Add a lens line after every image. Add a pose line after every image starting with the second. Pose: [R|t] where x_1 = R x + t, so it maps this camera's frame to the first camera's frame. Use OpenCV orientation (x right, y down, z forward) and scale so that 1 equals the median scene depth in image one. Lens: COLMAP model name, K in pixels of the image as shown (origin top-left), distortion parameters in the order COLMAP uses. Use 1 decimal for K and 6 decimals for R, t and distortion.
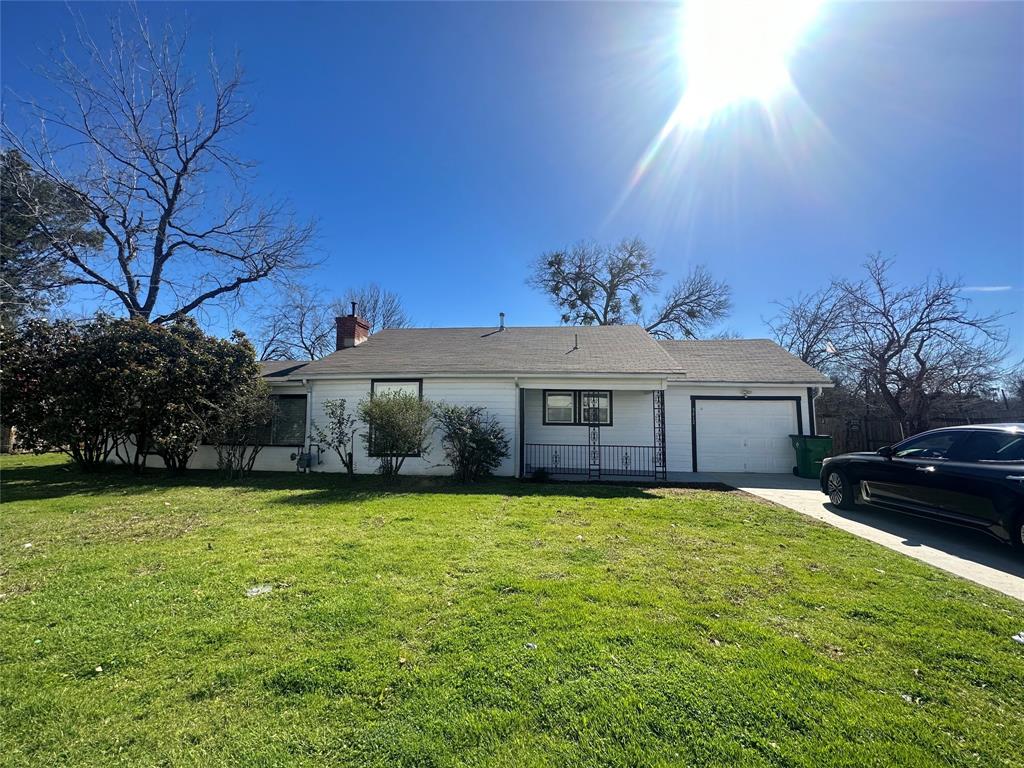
lens RADIAL K [[413.8, 0, 512.0], [0, 413.8, 384.0], [0, 0, 1]] dist [-0.000301, -0.000064]
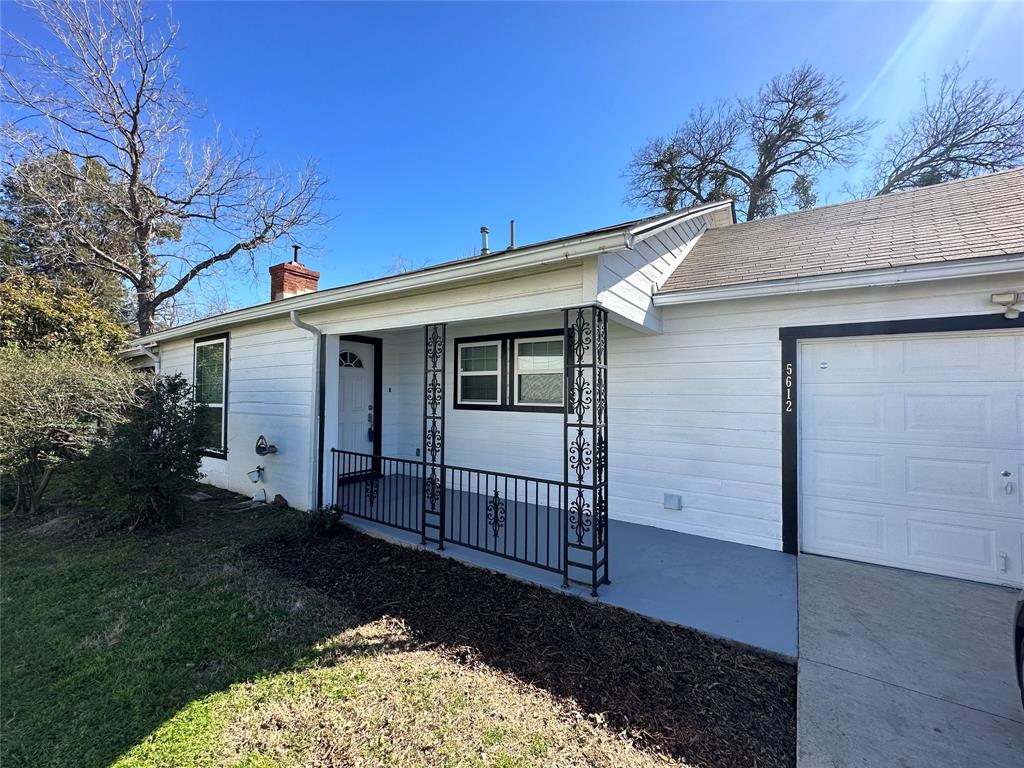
lens RADIAL K [[411.8, 0, 512.0], [0, 411.8, 384.0], [0, 0, 1]] dist [0.000802, 0.000236]
pose [[0.888419, -0.017182, -0.458712, 0.378865], [0.043998, 0.997886, 0.047835, 0.046553], [0.456920, -0.062680, 0.887296, 0.576228]]
